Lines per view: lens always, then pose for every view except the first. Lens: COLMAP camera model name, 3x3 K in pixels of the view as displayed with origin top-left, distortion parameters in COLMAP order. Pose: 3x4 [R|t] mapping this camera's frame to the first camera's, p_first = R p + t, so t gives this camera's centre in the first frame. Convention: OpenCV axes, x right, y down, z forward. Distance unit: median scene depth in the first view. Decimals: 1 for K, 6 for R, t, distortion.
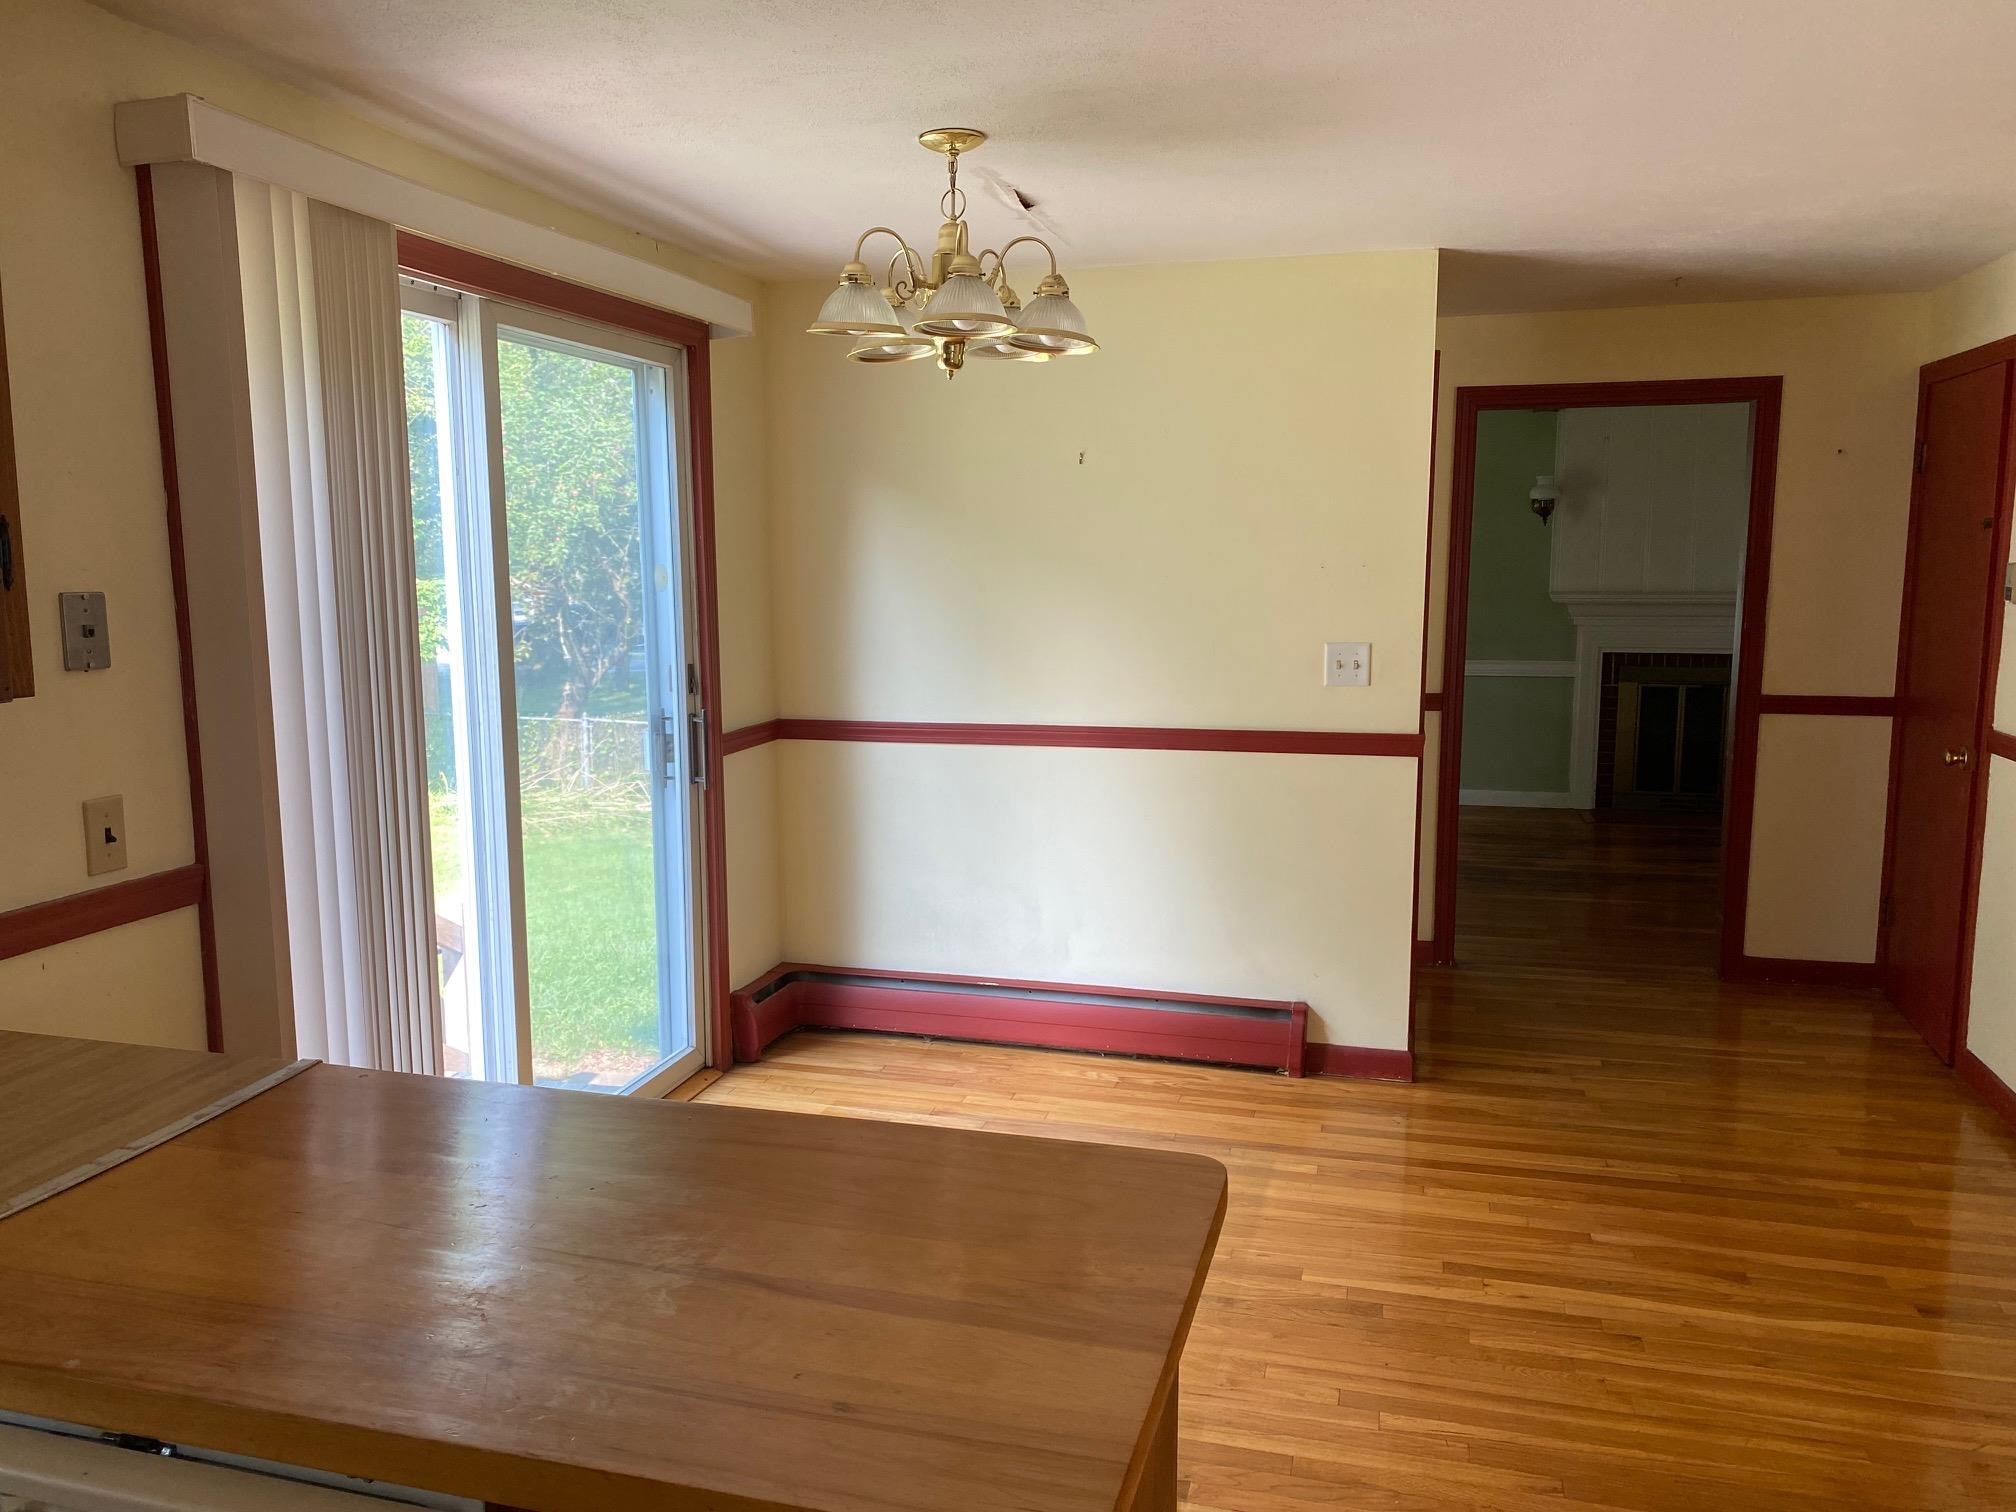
lens RADIAL K [[1533.5, 0, 997.8], [0, 1533.5, 772.9], [0, 0, 1]] dist [0.050575, -0.060174]
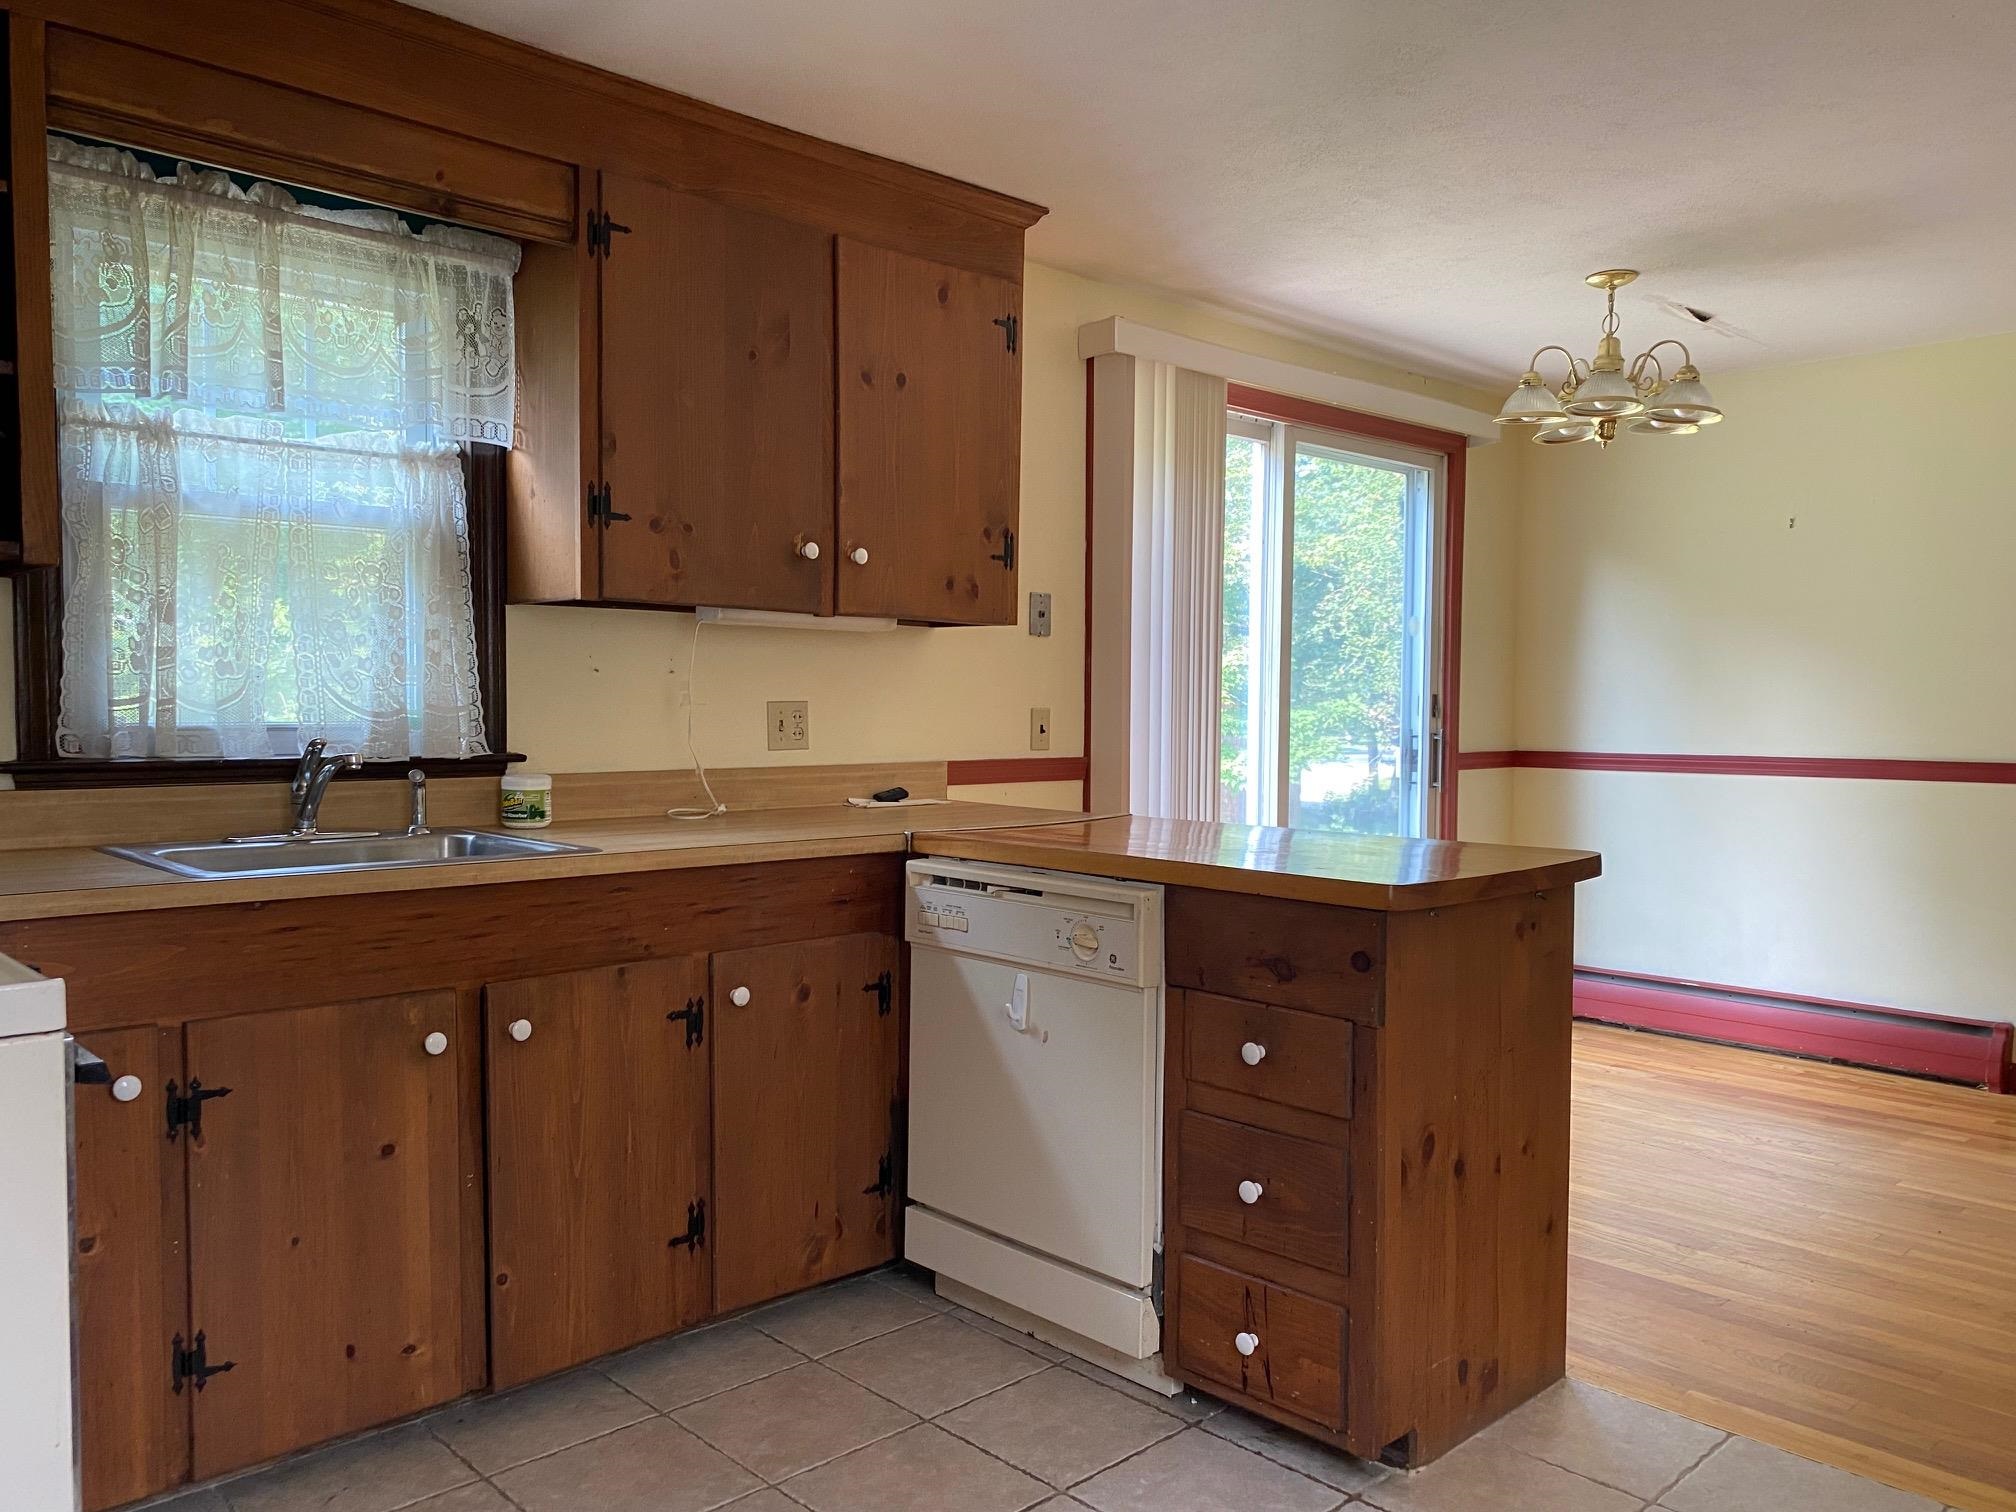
lens RADIAL K [[1533.5, 0, 996.1], [0, 1533.5, 758.7], [0, 0, 1]] dist [0.050575, -0.060174]
pose [[0.852516, 0.030468, -0.521813, 0.227835], [-0.086916, 0.992665, -0.084039, 0.173436], [0.515425, 0.116998, 0.848910, -0.392042]]
